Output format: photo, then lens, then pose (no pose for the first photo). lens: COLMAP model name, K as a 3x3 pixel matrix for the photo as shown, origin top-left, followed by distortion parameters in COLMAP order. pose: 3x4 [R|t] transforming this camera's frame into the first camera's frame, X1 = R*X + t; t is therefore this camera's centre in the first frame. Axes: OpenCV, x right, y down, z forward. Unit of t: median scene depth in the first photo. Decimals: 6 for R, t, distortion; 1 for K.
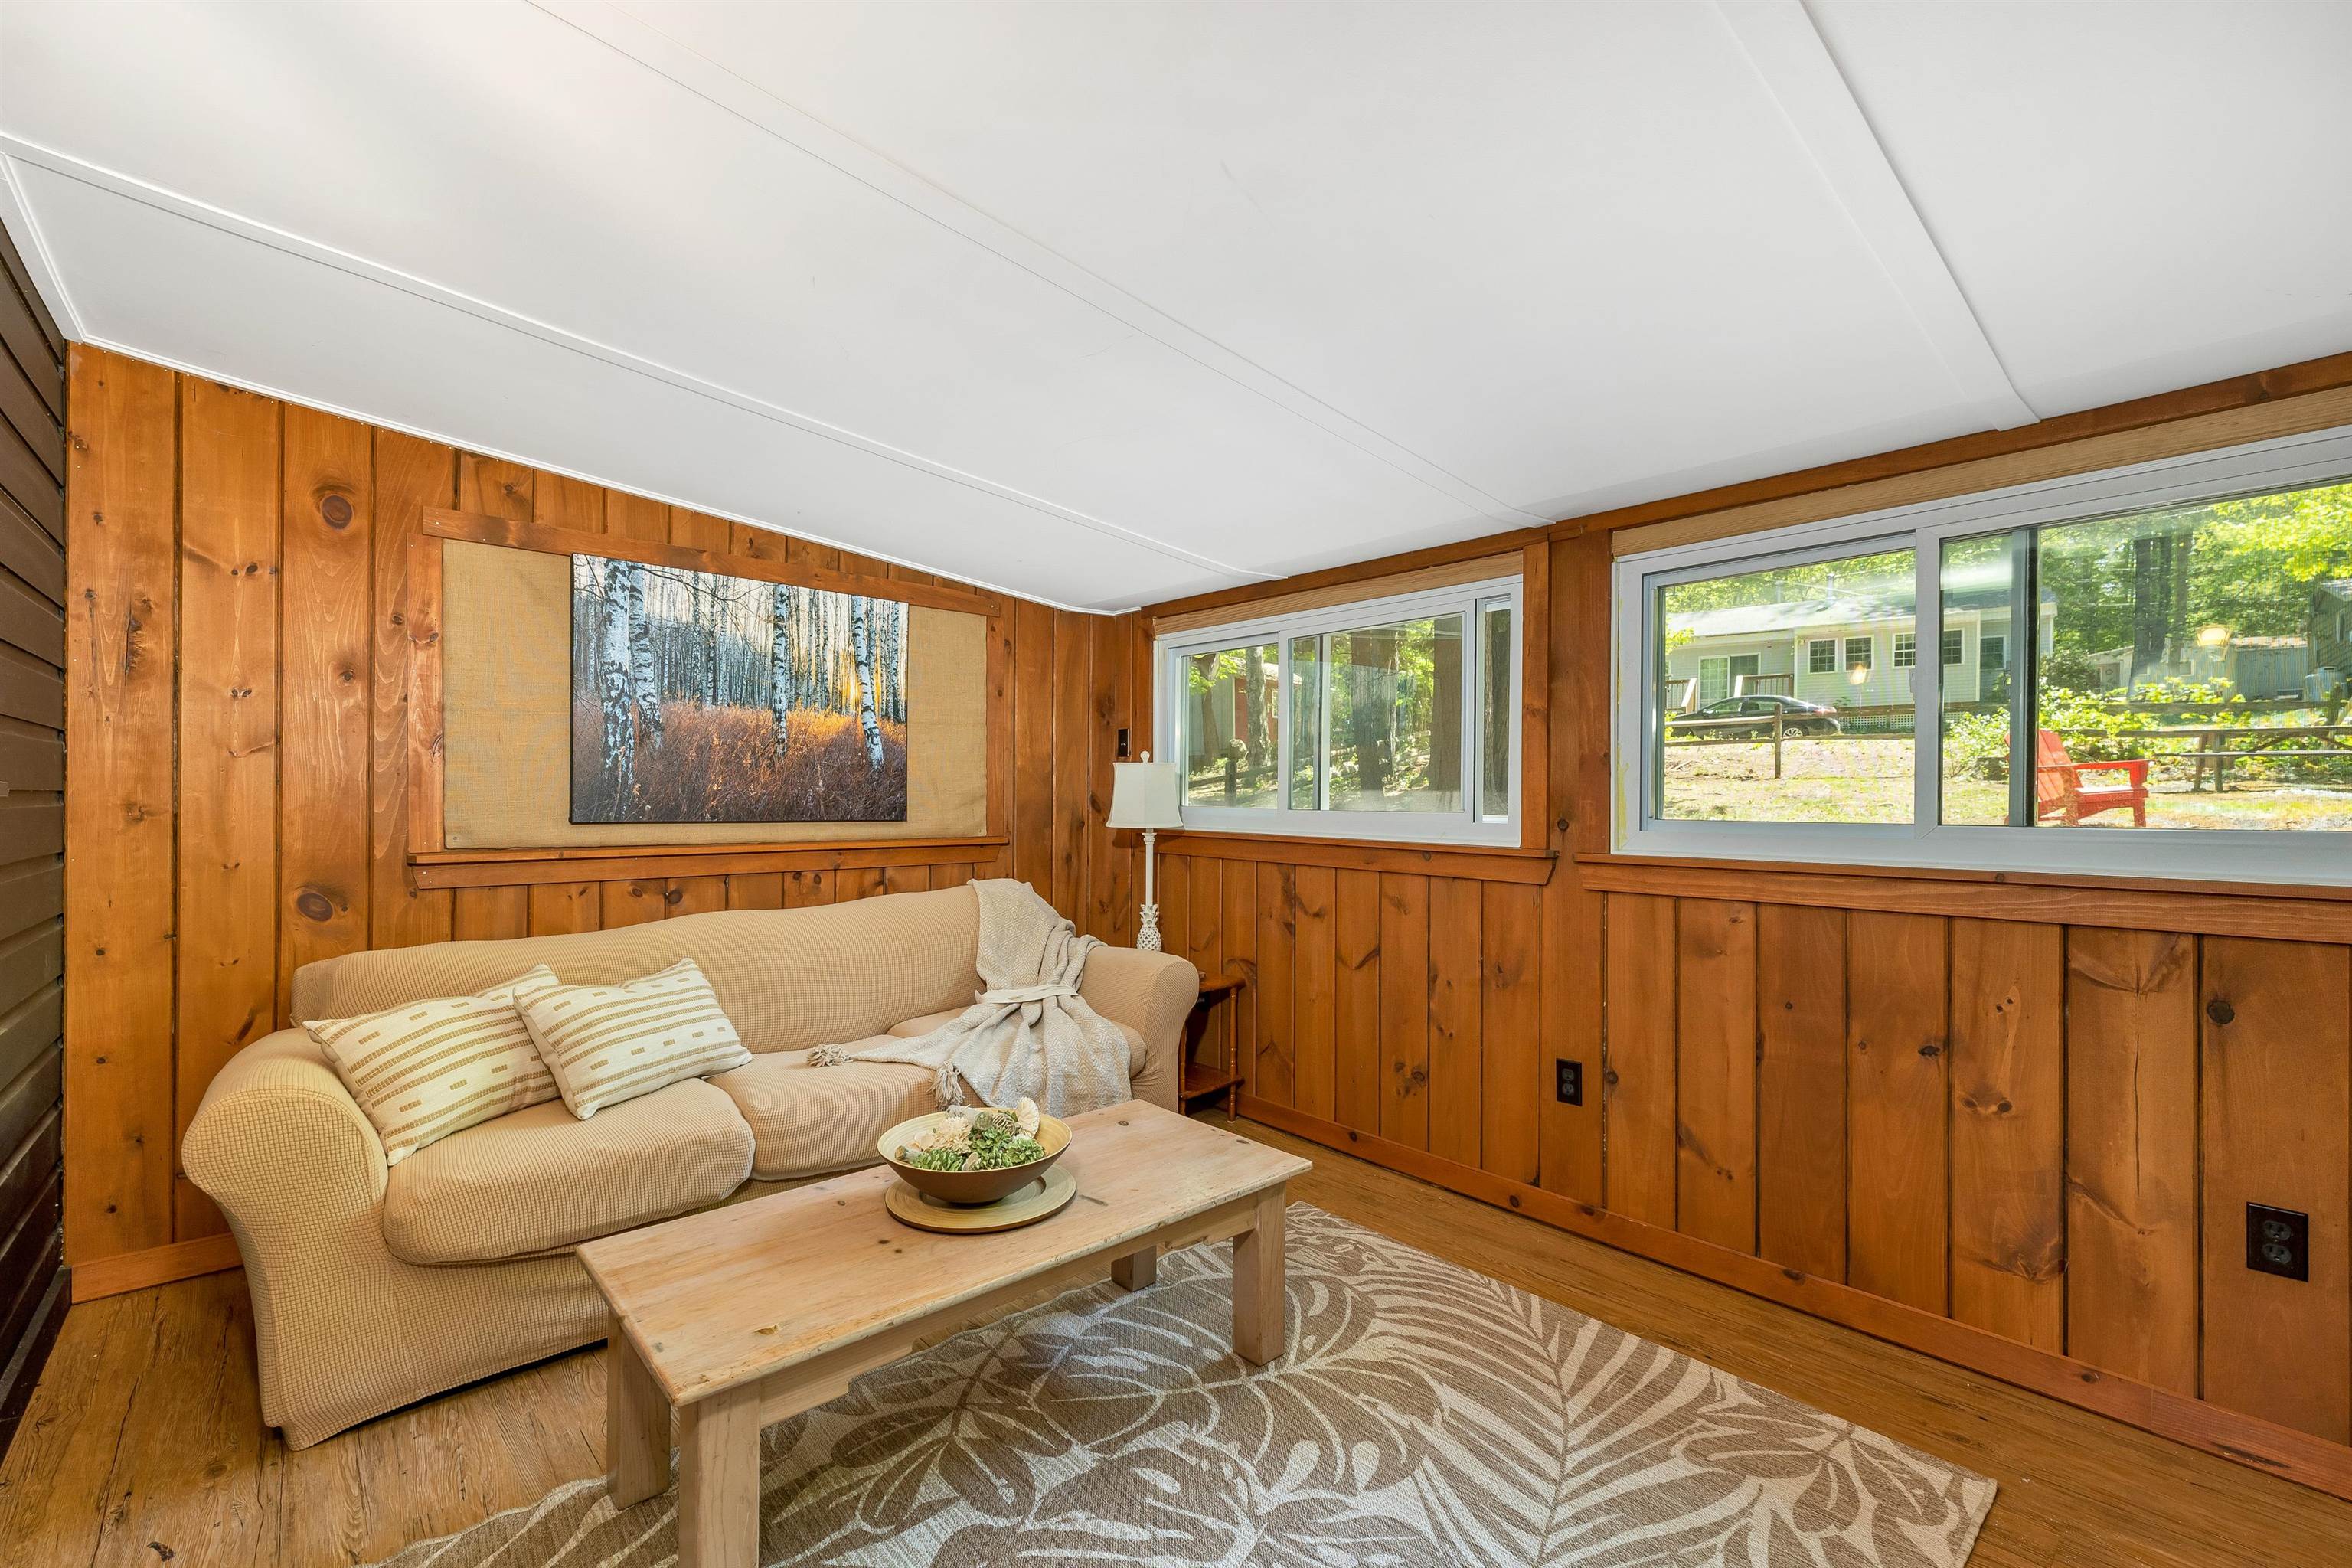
lens RADIAL K [[924.4, 0, 1188.4], [0, 924.4, 799.6], [0, 0, 1]] dist [0.003122, 0.000328]
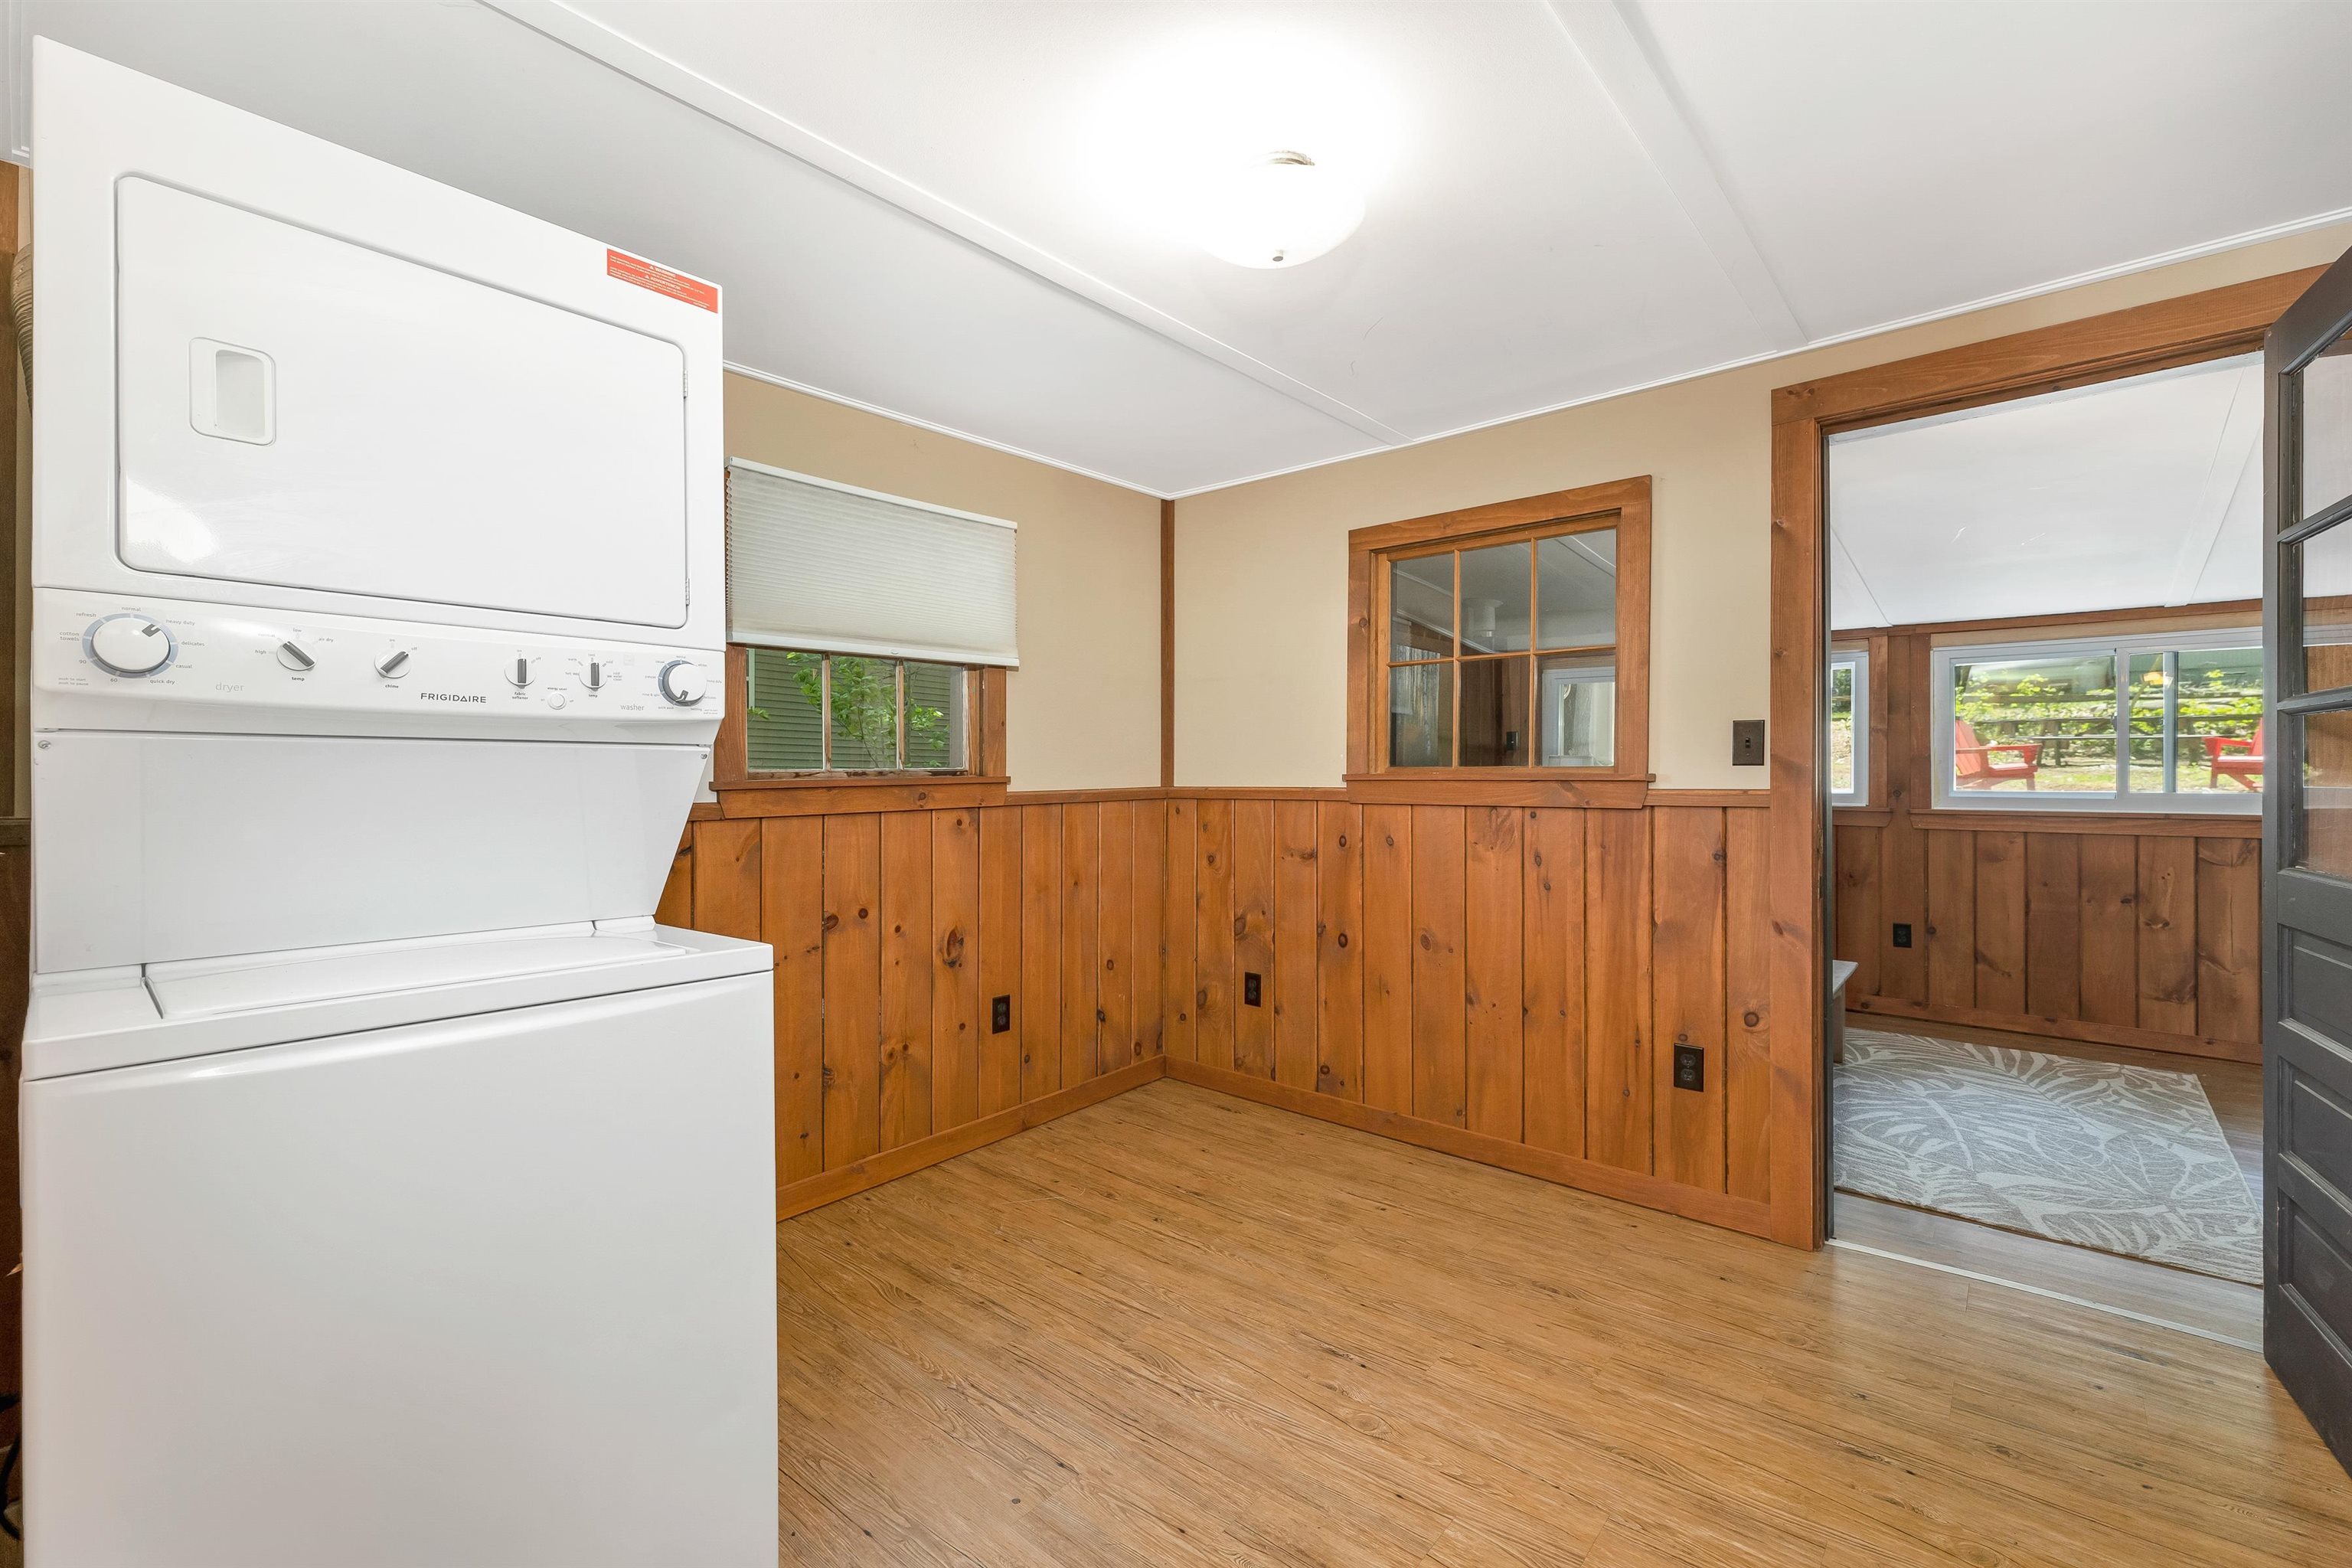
lens RADIAL K [[924.4, 0, 1161.9], [0, 924.4, 778.5], [0, 0, 1]] dist [0.003122, 0.000328]
pose [[0.993017, -0.005316, 0.117851, -1.426440], [0.004704, 0.999974, 0.005470, -0.021560], [-0.117877, -0.004877, 0.993016, -0.723985]]
